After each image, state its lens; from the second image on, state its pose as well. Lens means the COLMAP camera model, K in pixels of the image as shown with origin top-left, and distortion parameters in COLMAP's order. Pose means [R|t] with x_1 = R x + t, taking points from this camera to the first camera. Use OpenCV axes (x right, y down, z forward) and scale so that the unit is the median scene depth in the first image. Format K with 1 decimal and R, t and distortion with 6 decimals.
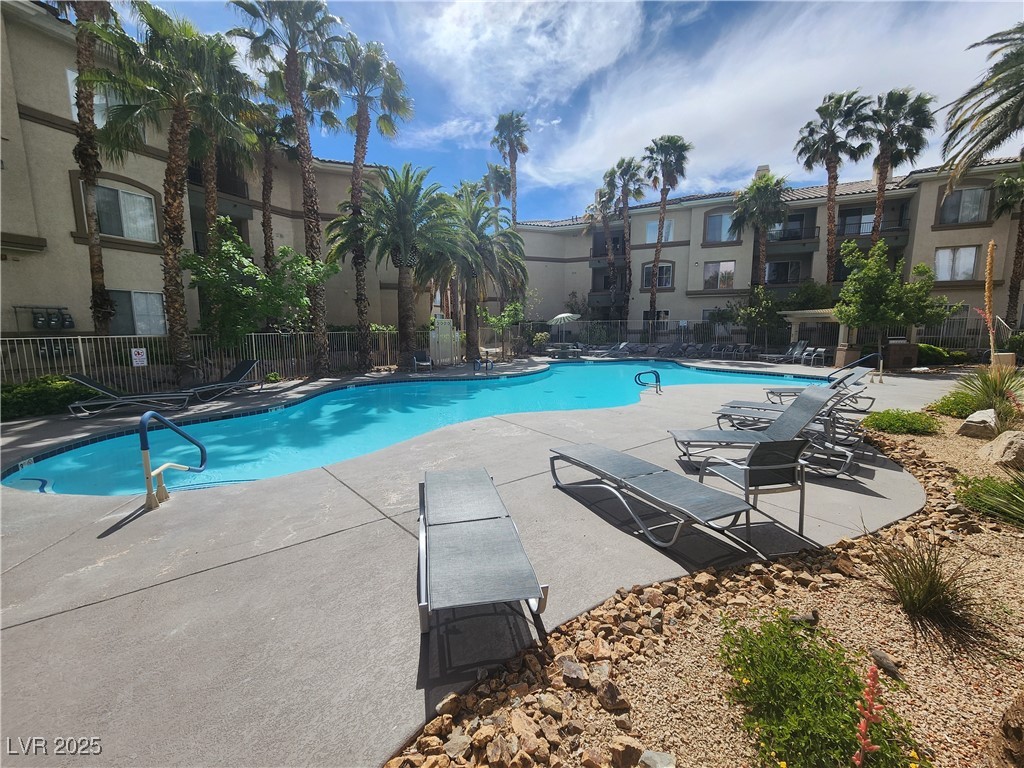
lens RADIAL K [[414.1, 0, 512.9], [0, 414.1, 379.7], [0, 0, 1]] dist [0.002527, -0.000122]
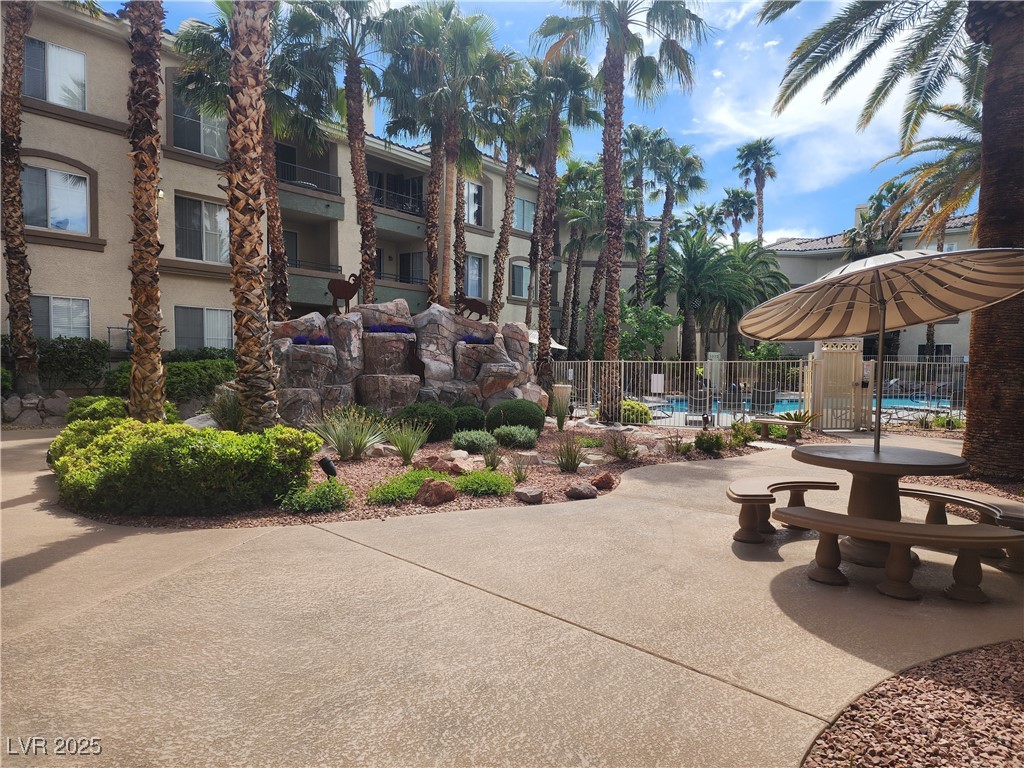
lens RADIAL K [[720.0, 0, 477.1], [0, 720.0, 392.4], [0, 0, 1]] dist [0.076546, -0.062811]
pose [[0.967133, 0.025905, -0.252949, -0.190388], [-0.049643, 0.994890, -0.087917, 0.115334], [0.249379, 0.097584, 0.963477, -0.713658]]
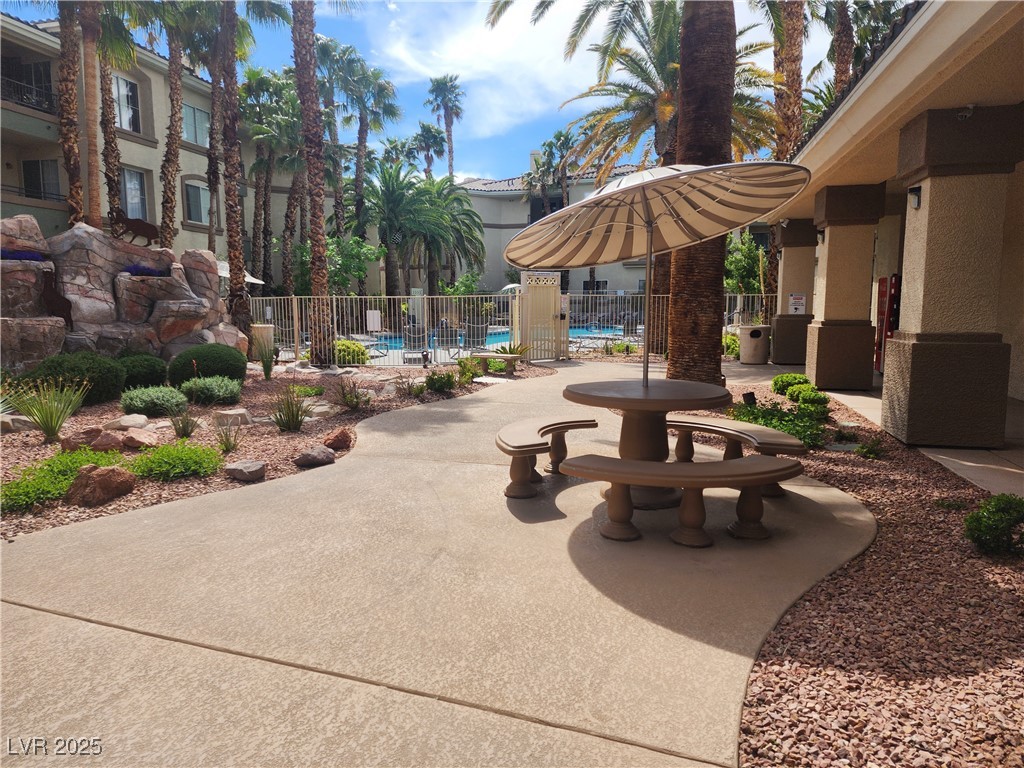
lens RADIAL K [[720.0, 0, 520.1], [0, 720.0, 378.2], [0, 0, 1]] dist [0.076546, -0.062811]
pose [[0.977038, -0.022836, 0.211838, -0.208391], [0.029096, 0.999226, -0.026481, 0.109391], [-0.211069, 0.032036, 0.976946, -0.656826]]
